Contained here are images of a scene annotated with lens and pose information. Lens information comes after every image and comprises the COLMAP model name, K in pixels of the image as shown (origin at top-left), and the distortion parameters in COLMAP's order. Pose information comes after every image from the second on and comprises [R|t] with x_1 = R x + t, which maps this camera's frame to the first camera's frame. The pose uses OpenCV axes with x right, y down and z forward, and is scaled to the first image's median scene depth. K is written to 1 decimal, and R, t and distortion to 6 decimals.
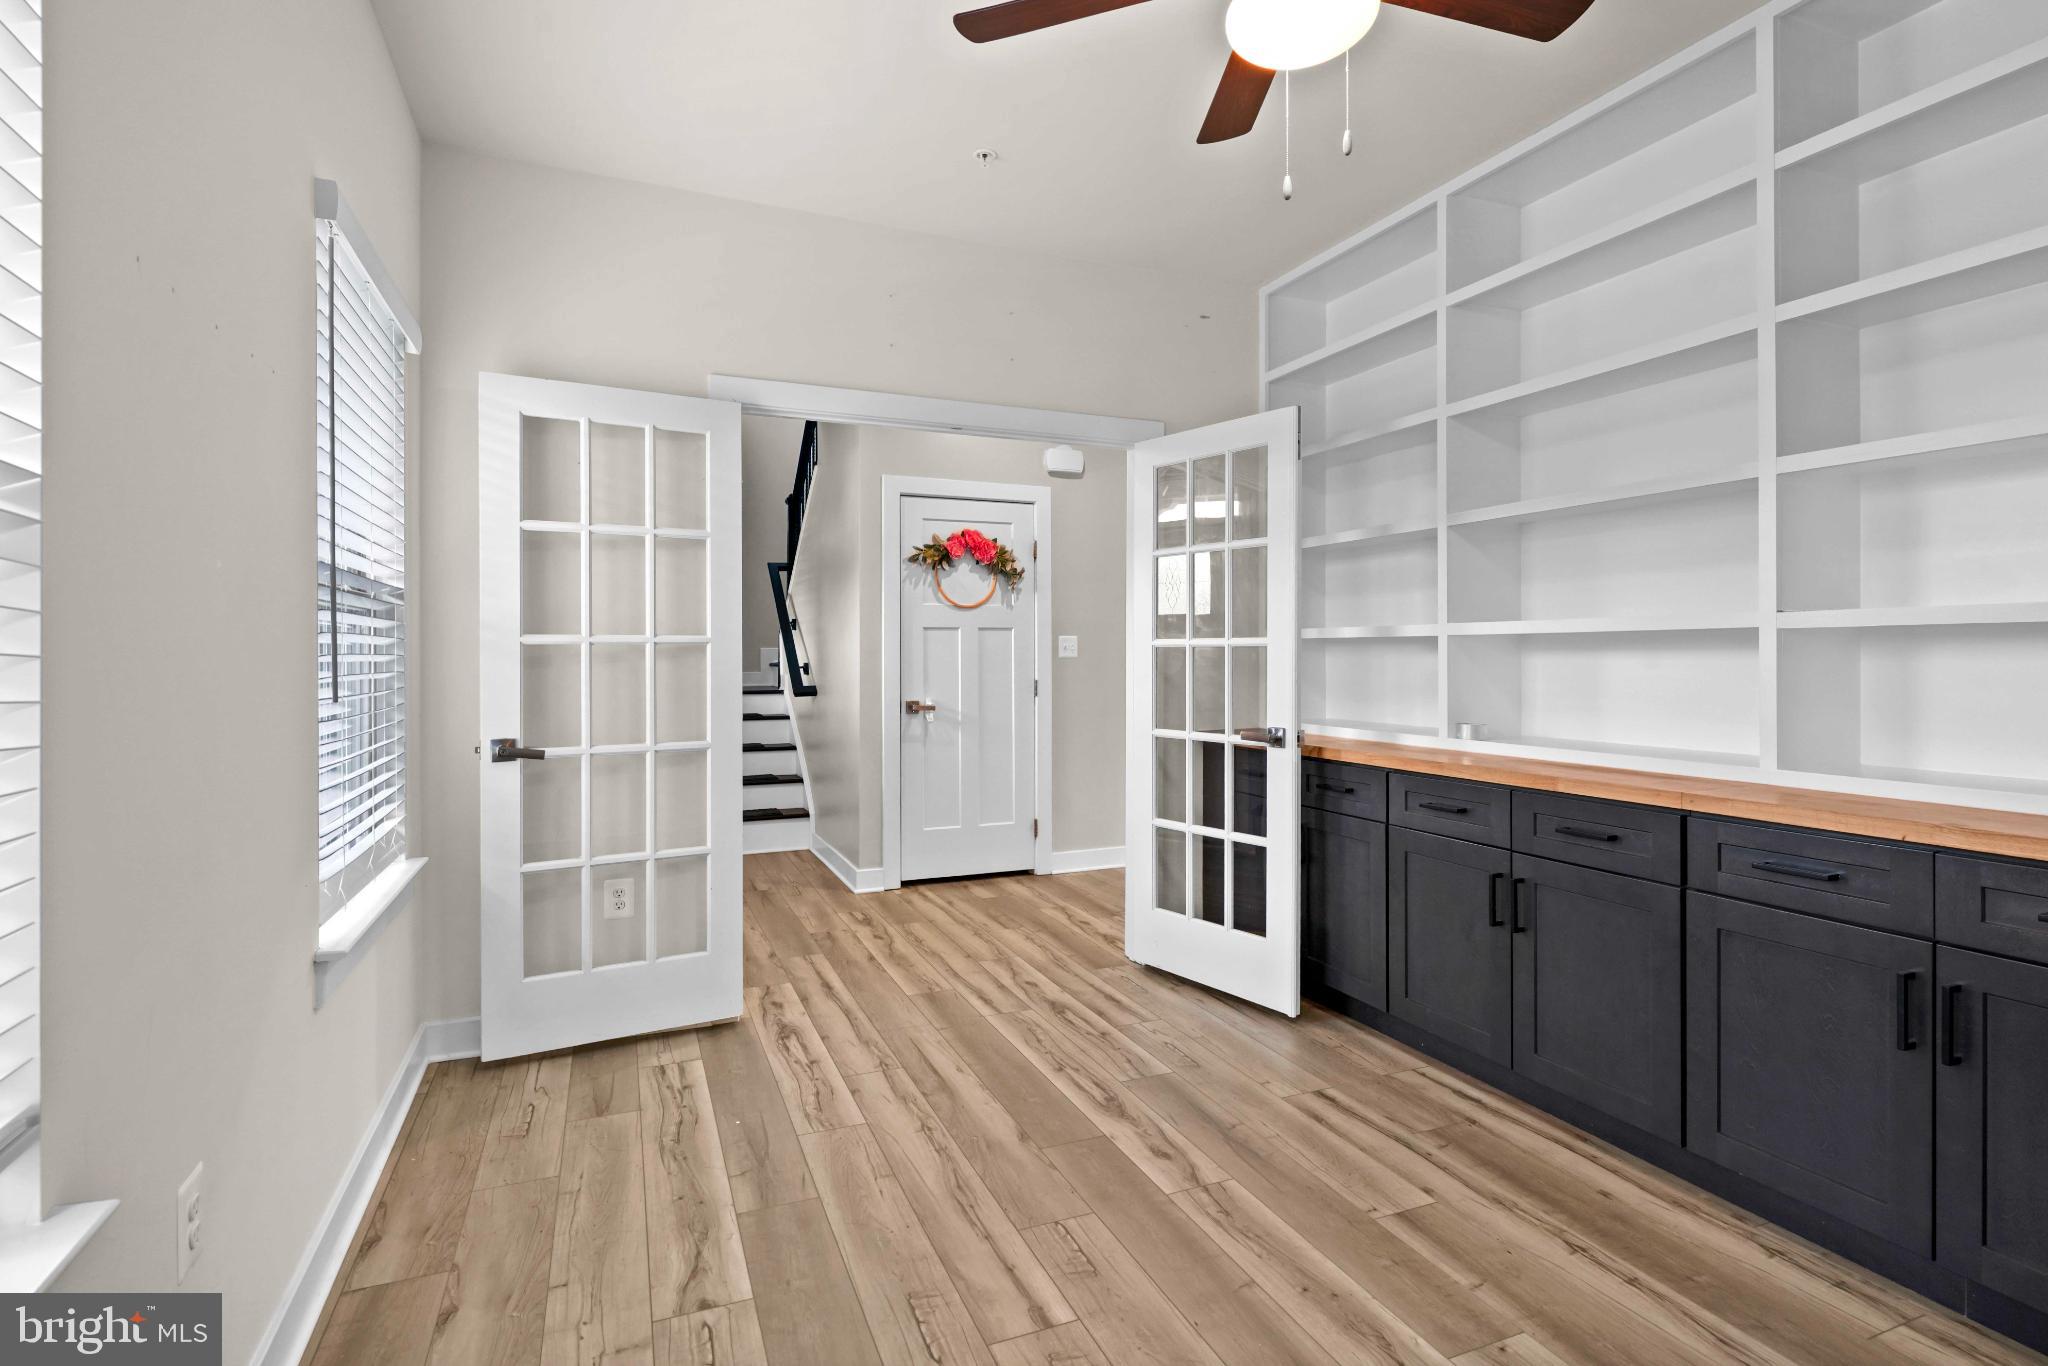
lens RADIAL K [[1001.4, 0, 1034.8], [0, 1001.4, 668.2], [0, 0, 1]] dist [0.008077, -0.003192]
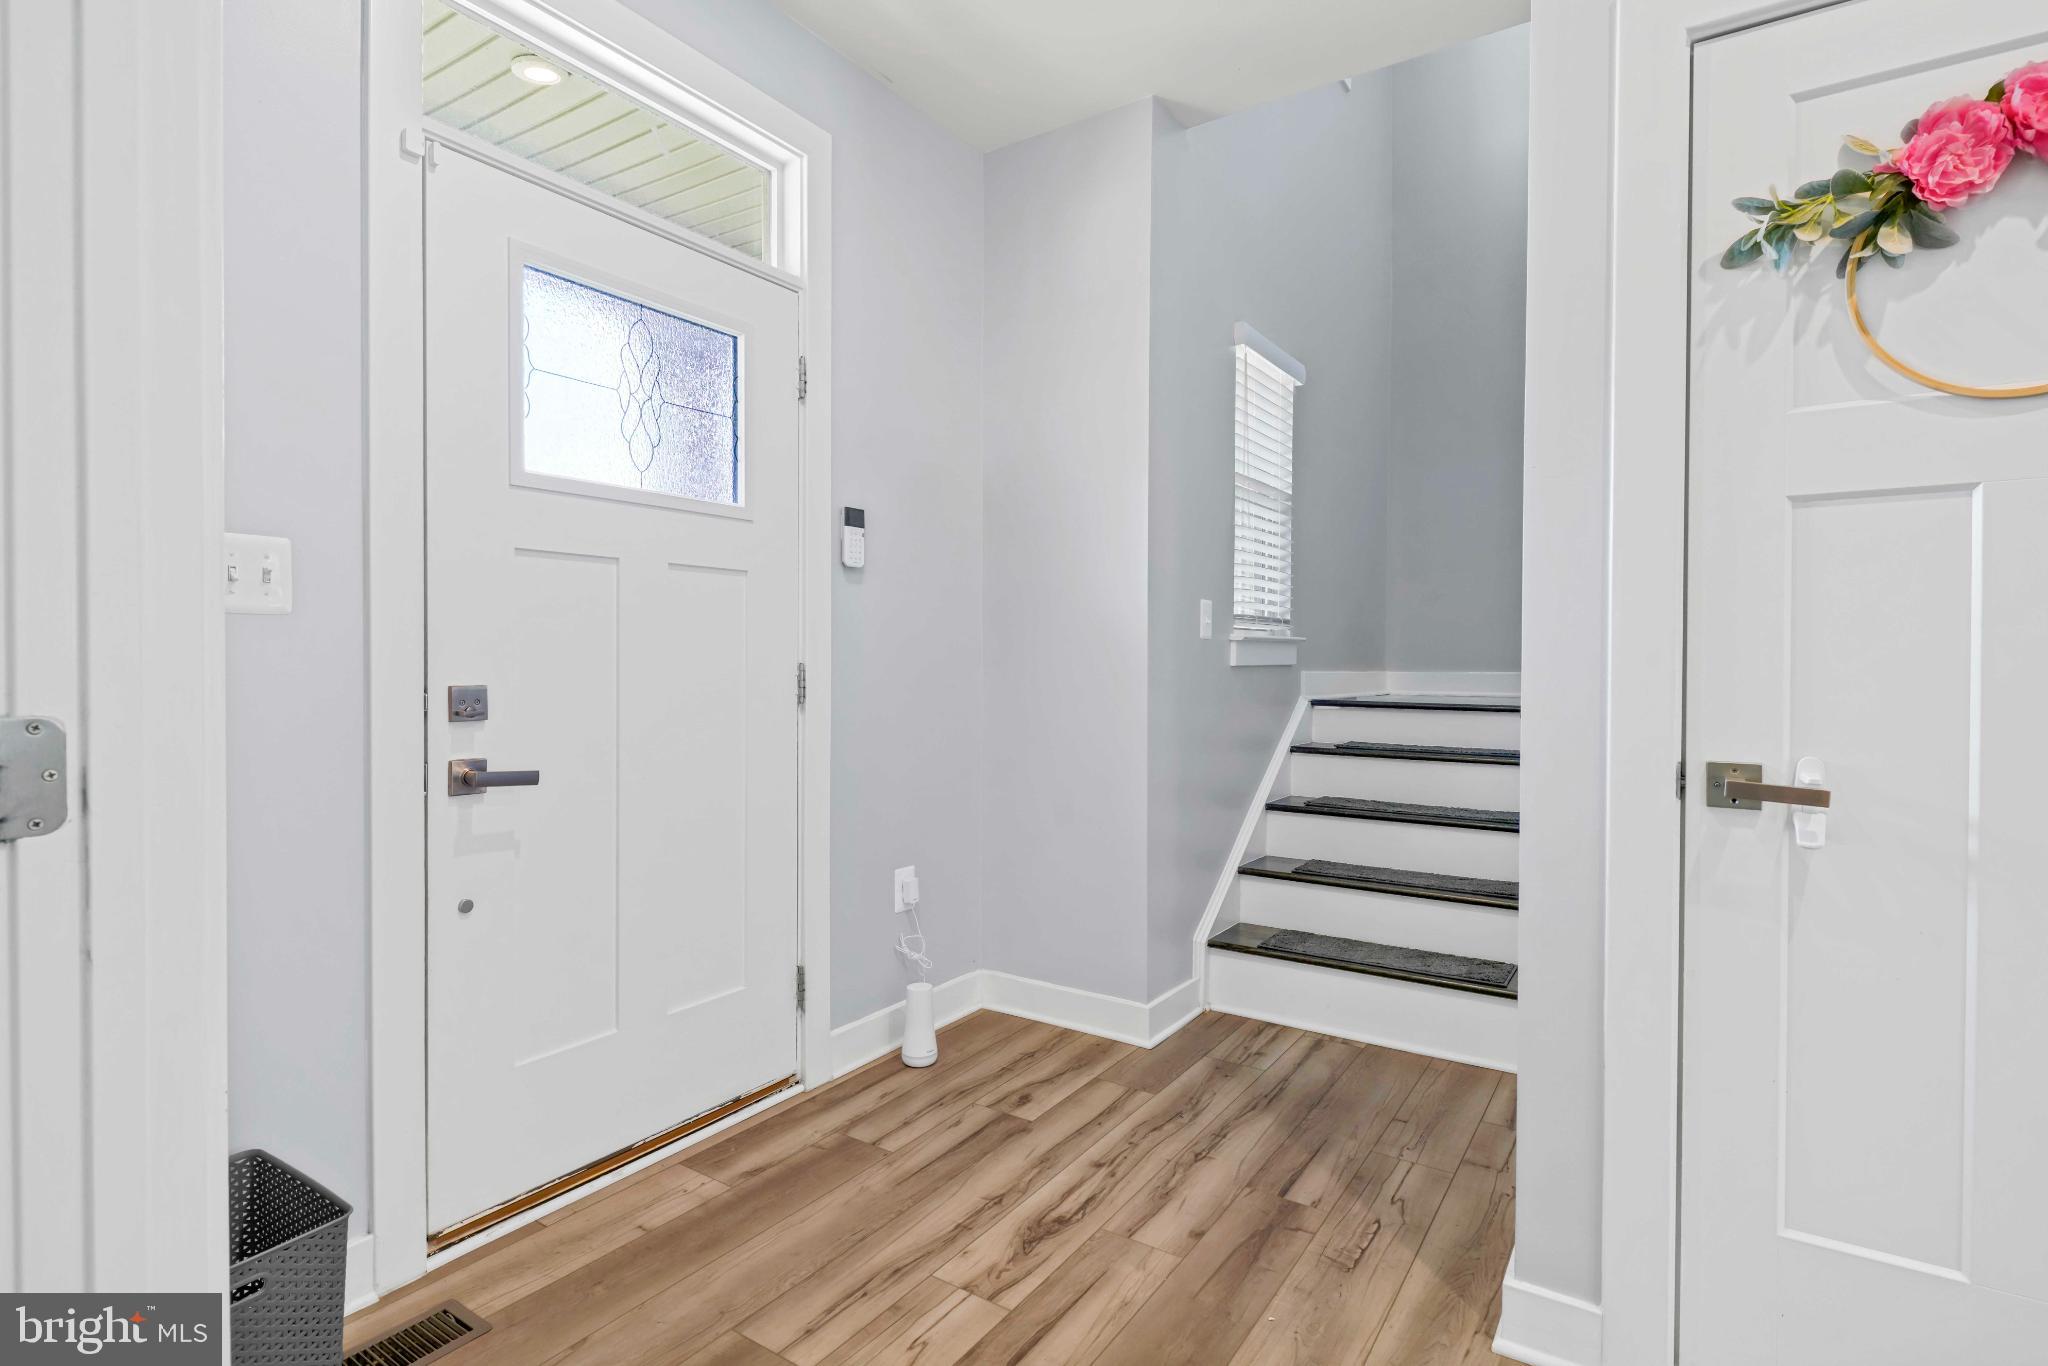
lens RADIAL K [[1001.4, 0, 1037.8], [0, 1001.4, 670.6], [0, 0, 1]] dist [0.008077, -0.003192]
pose [[0.562001, 0.014754, -0.827005, 0.000694], [-0.009076, 0.999891, 0.011671, 0.005337], [0.827087, 0.000946, 0.562074, 0.678176]]
